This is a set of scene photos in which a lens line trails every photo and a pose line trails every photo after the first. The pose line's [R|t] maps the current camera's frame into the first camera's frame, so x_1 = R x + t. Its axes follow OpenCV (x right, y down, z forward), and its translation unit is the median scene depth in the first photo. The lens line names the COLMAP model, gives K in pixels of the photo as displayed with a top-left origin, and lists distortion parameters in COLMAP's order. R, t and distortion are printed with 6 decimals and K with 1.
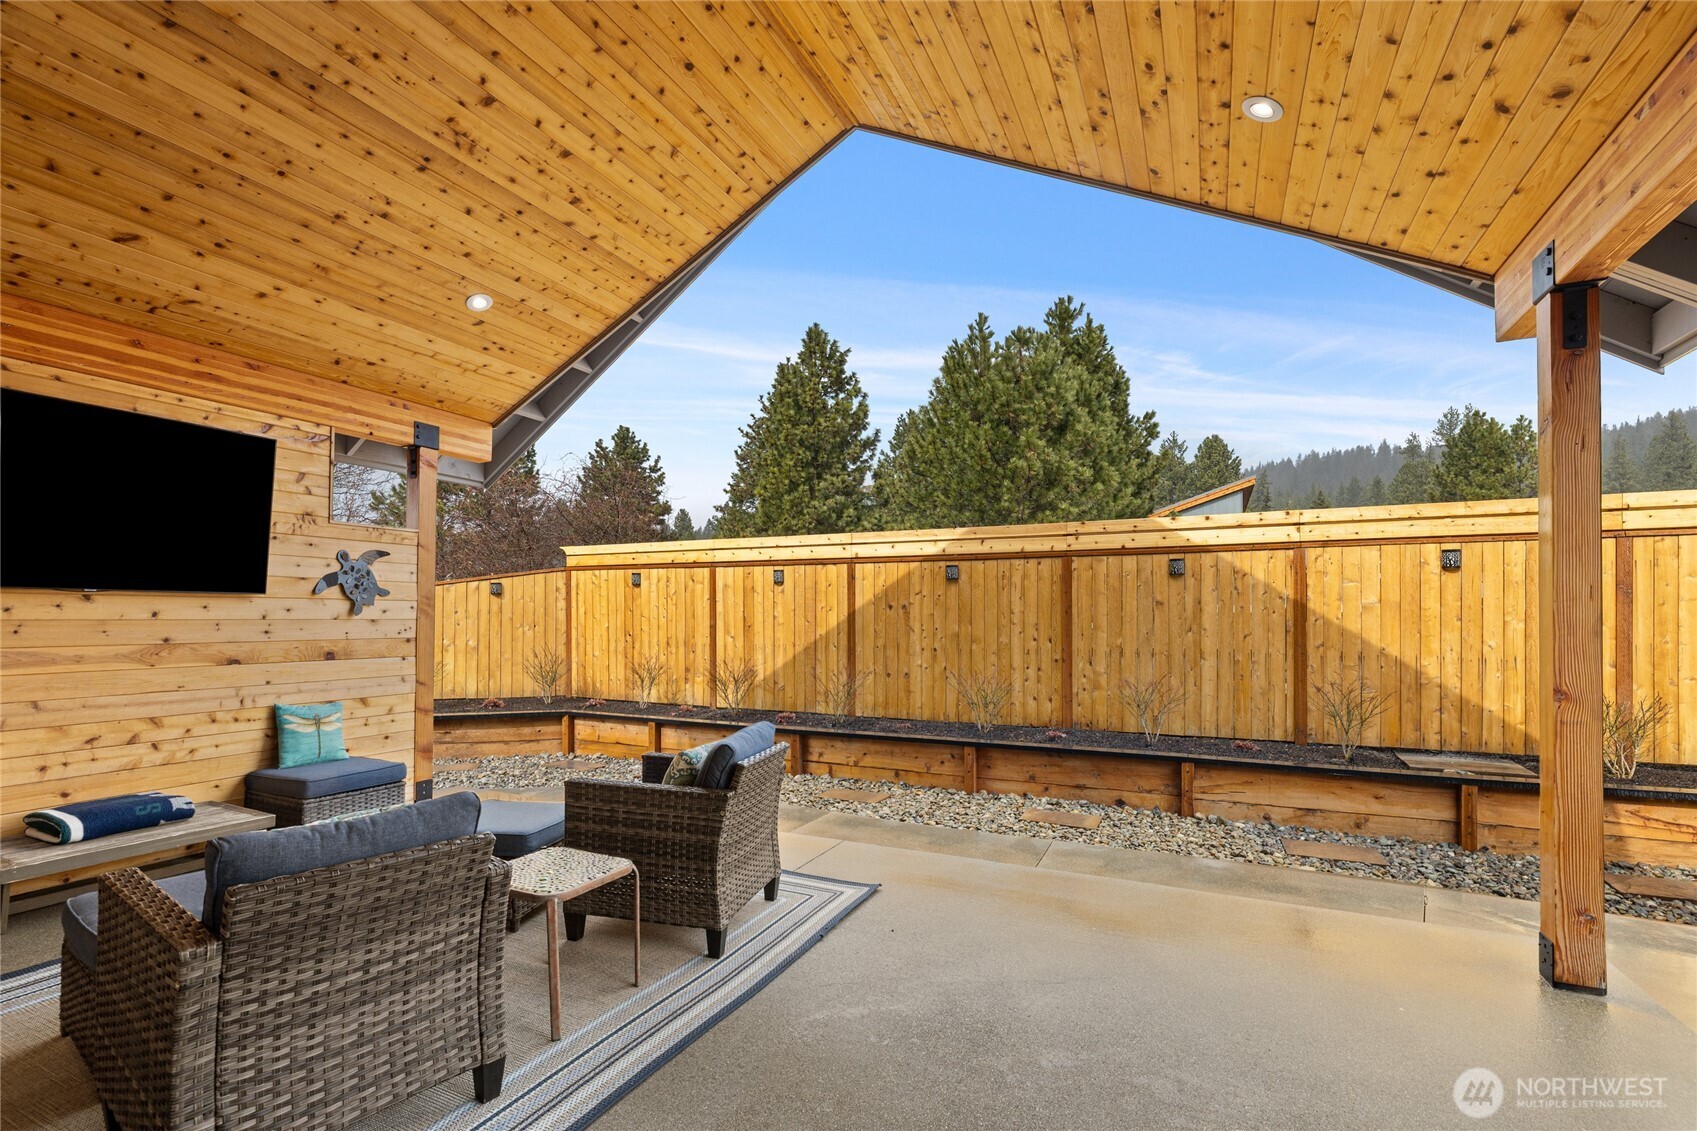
lens RADIAL K [[776.2, 0, 846.3], [0, 776.2, 610.3], [0, 0, 1]] dist [-0.011408, -0.000064]
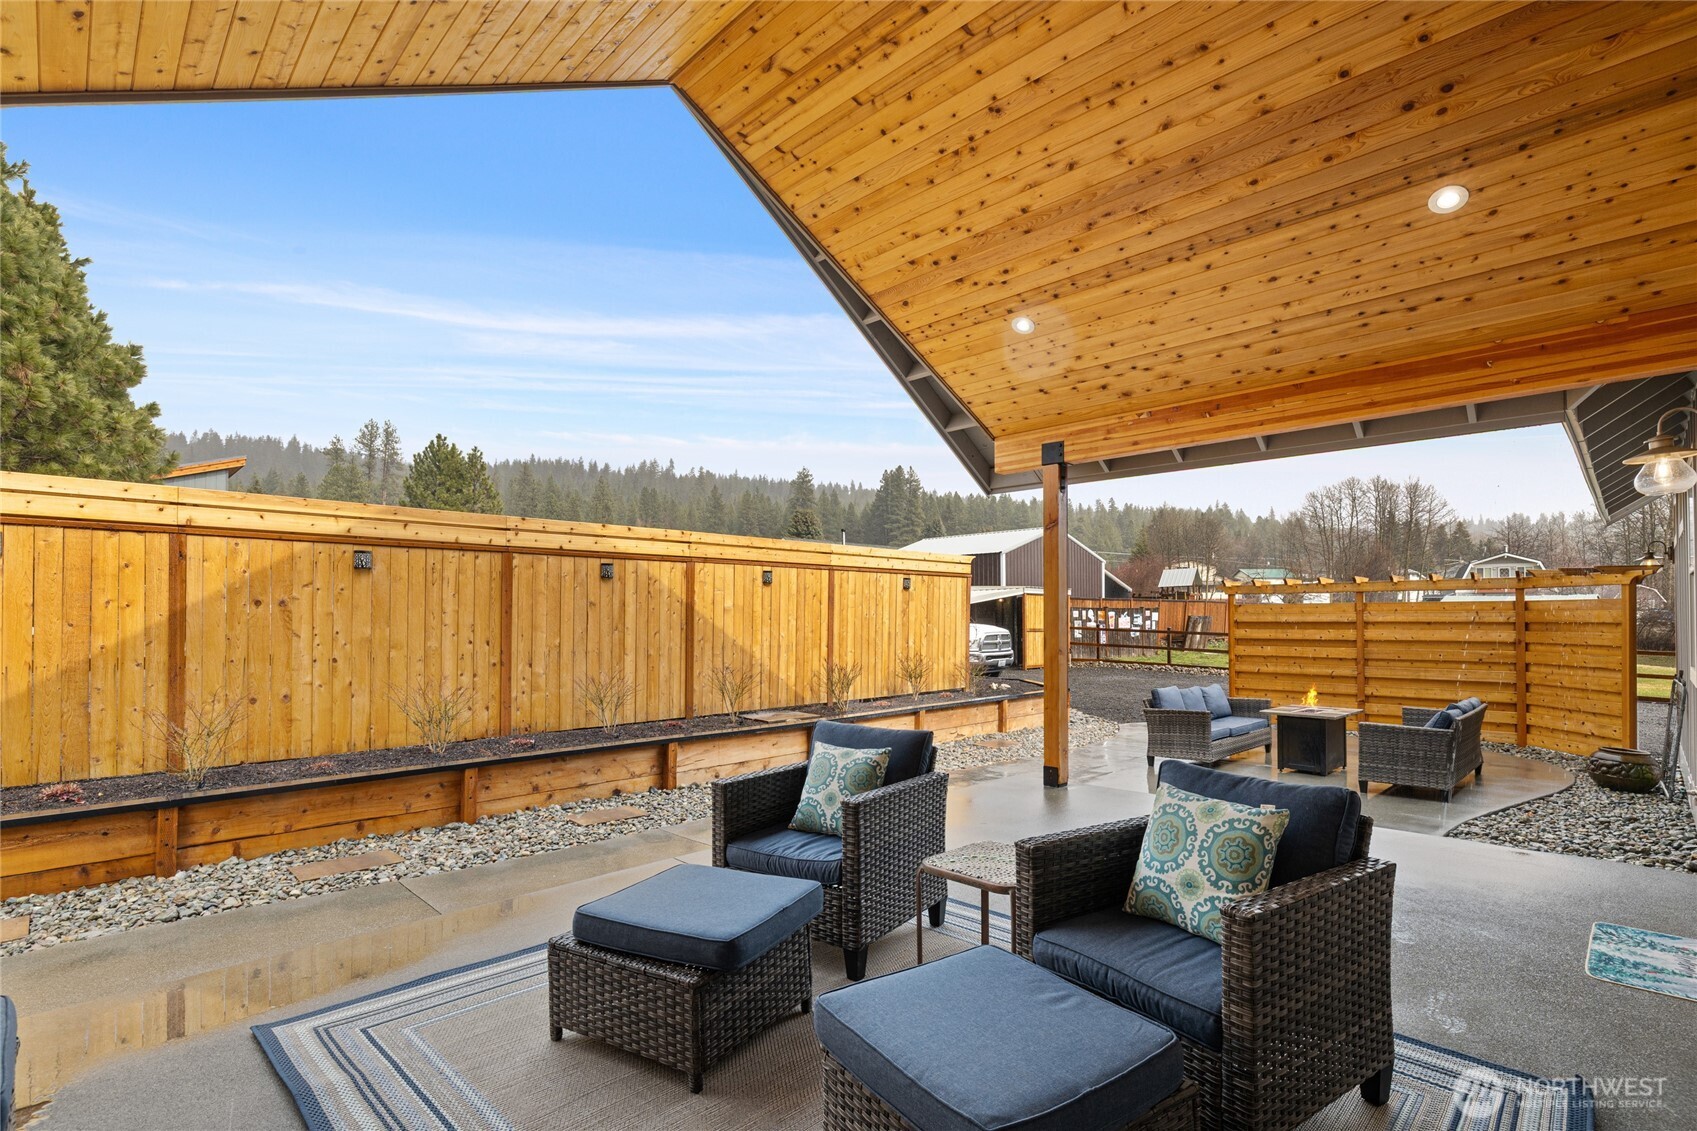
lens RADIAL K [[817.6, 0, 844.9], [0, 817.6, 616.2], [0, 0, 1]] dist [0.001503, 0.000415]
pose [[0.331780, 0.002187, 0.943354, -0.511915], [-0.005100, 0.999987, -0.000525, 0.006014], [-0.943343, -0.004637, 0.331787, 0.288968]]
